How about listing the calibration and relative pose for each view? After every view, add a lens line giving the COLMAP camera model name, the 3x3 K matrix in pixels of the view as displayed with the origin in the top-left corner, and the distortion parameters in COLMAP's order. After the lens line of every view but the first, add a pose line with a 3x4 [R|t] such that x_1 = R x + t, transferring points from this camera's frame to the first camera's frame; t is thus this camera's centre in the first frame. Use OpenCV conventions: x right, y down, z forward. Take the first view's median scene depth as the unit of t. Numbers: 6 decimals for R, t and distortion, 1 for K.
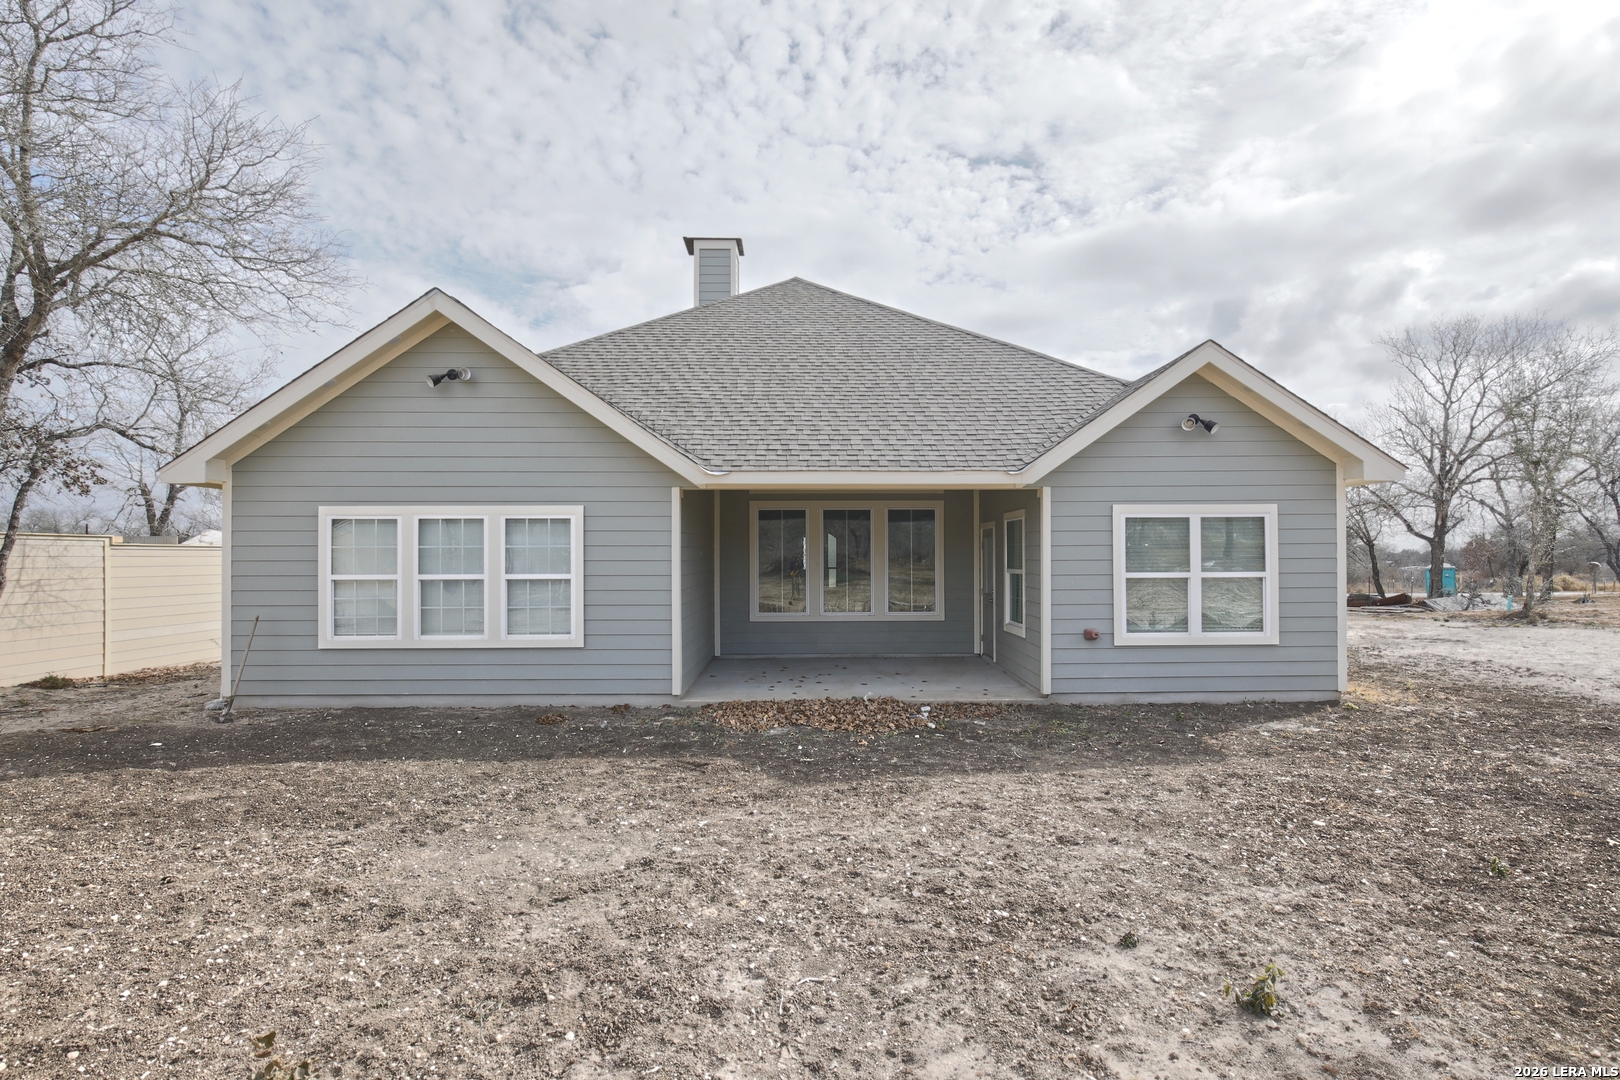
lens RADIAL K [[808.7, 0, 814.0], [0, 808.7, 578.7], [0, 0, 1]] dist [0.002358, 0.000182]
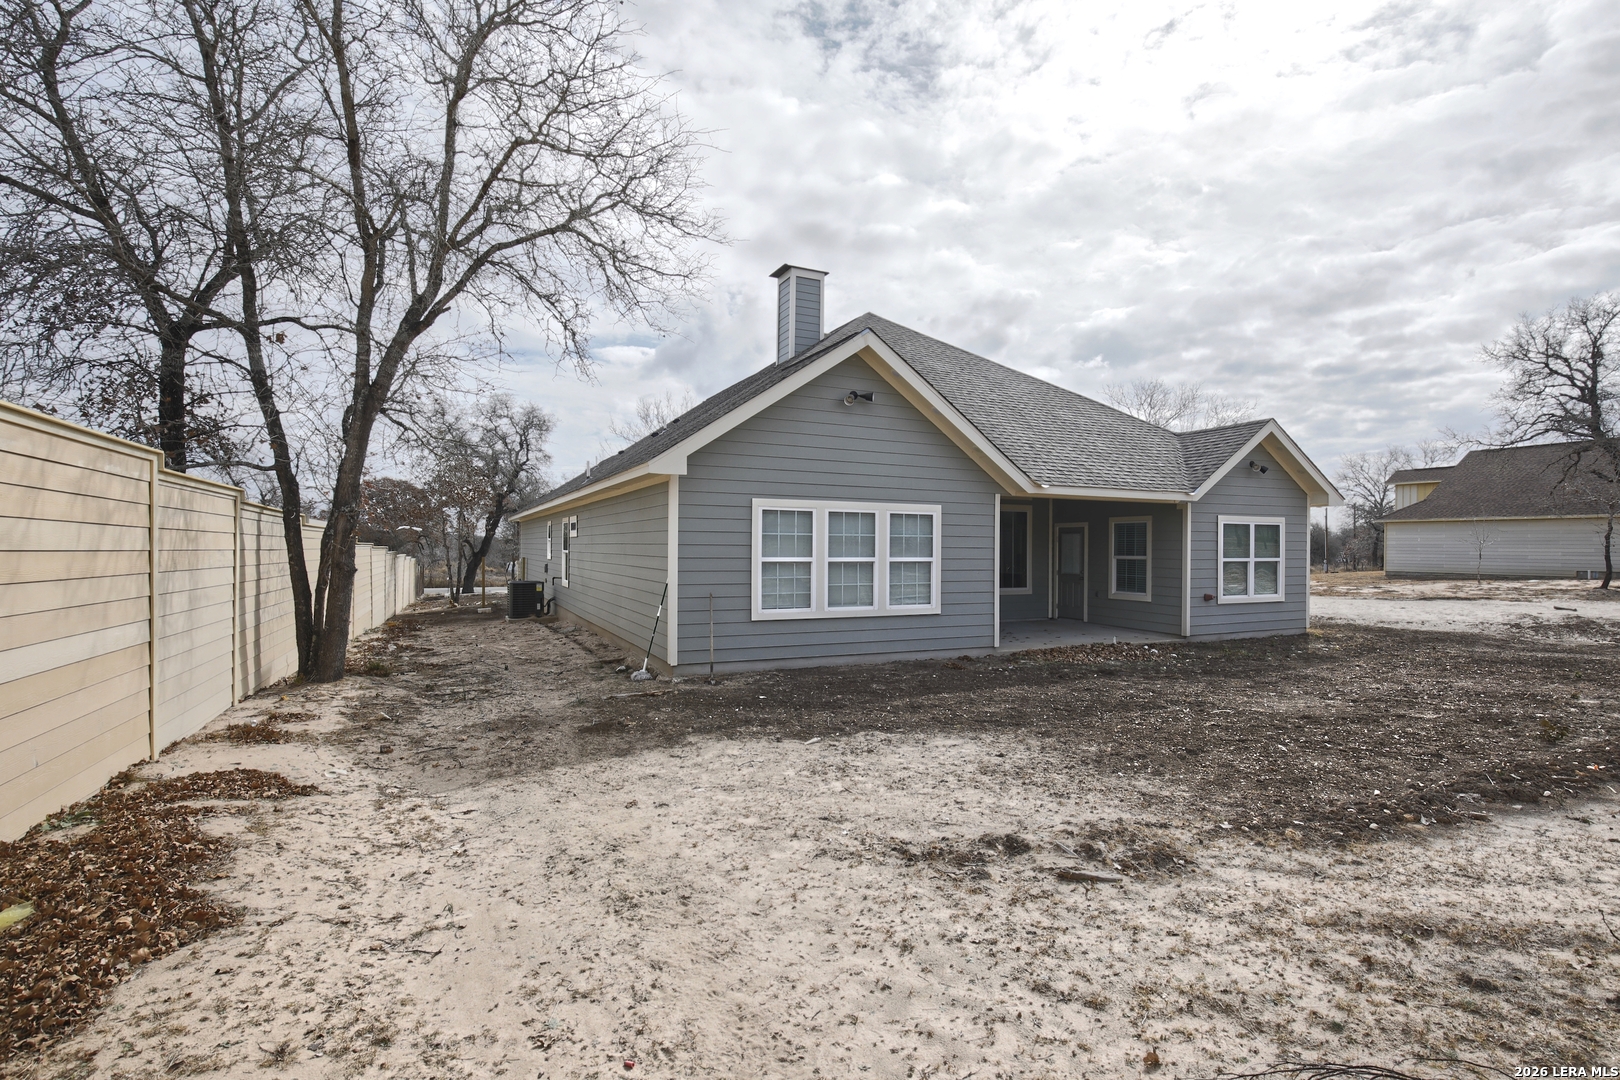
lens RADIAL K [[746.7, 0, 809.8], [0, 746.7, 563.6], [0, 0, 1]] dist [0.036142, -0.000021]
pose [[0.905184, 0.000181, 0.425020, -0.990552], [-0.001291, 0.999996, 0.002324, 0.001117], [-0.425018, -0.002652, 0.905181, -0.004875]]
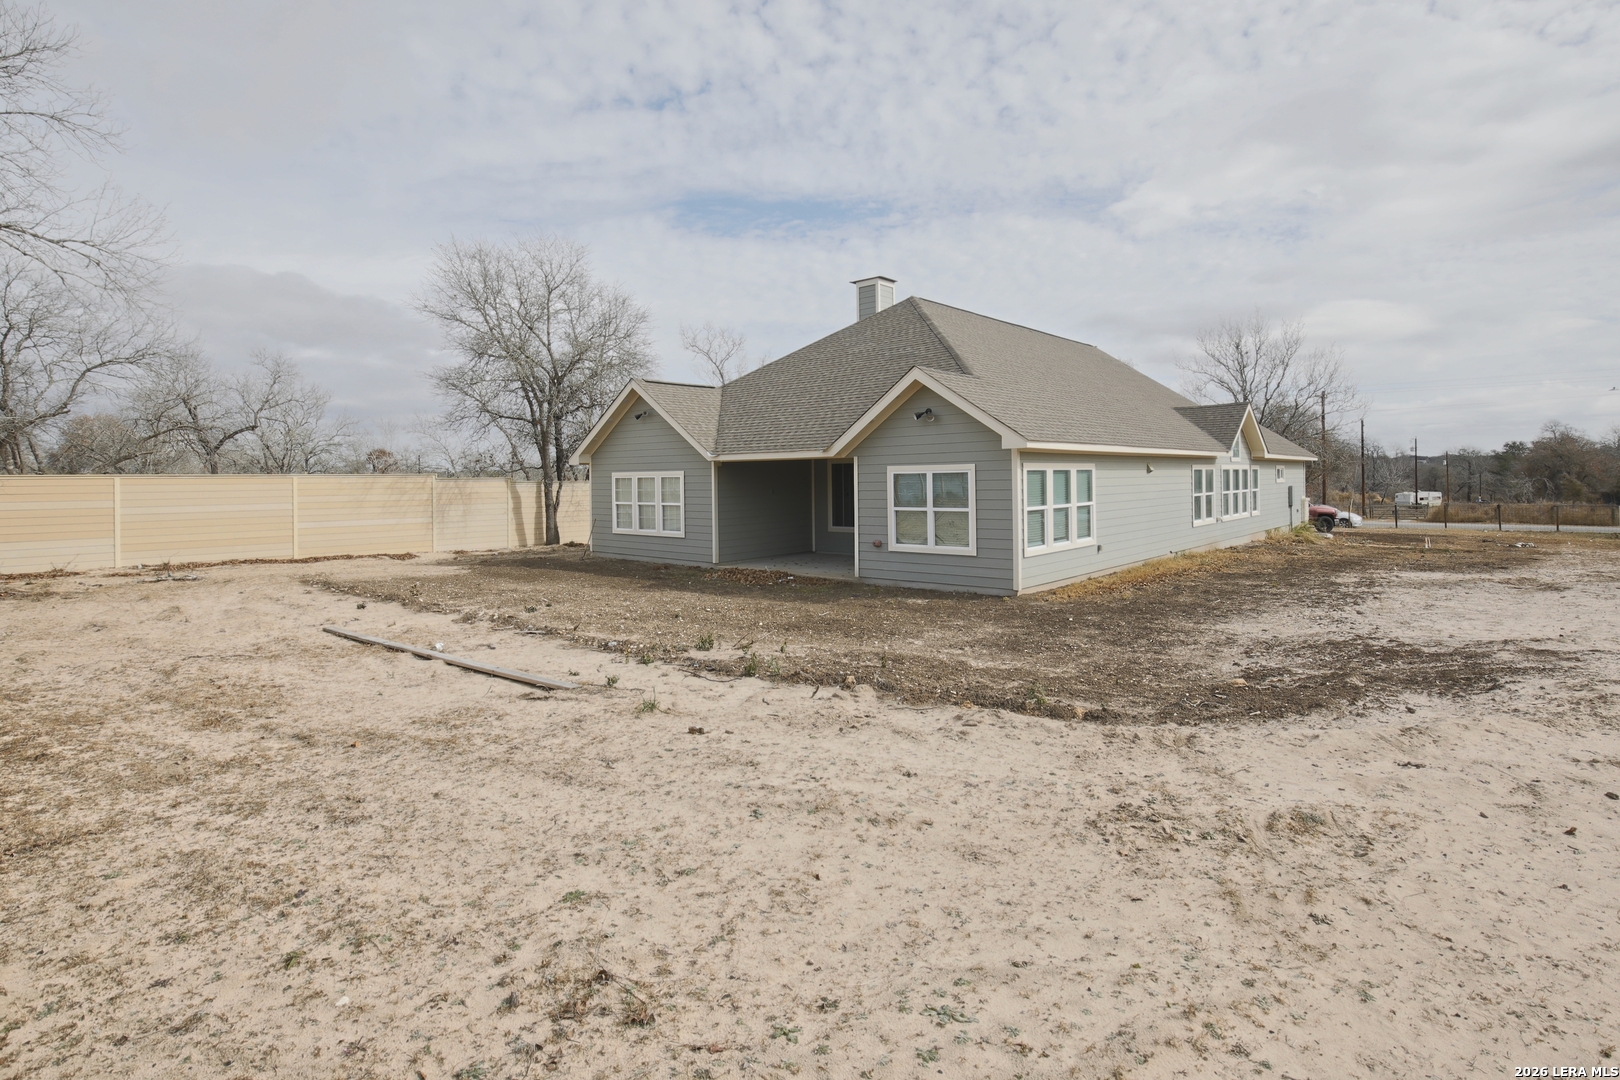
lens RADIAL K [[787.8, 0, 810.0], [0, 787.8, 487.4], [0, 0, 1]] dist [-0.000481, -0.000161]
pose [[0.748416, 0.000846, -0.663229, 1.331849], [-0.003253, 0.999992, -0.002396, -0.043638], [0.663222, 0.003951, 0.748412, -0.329109]]
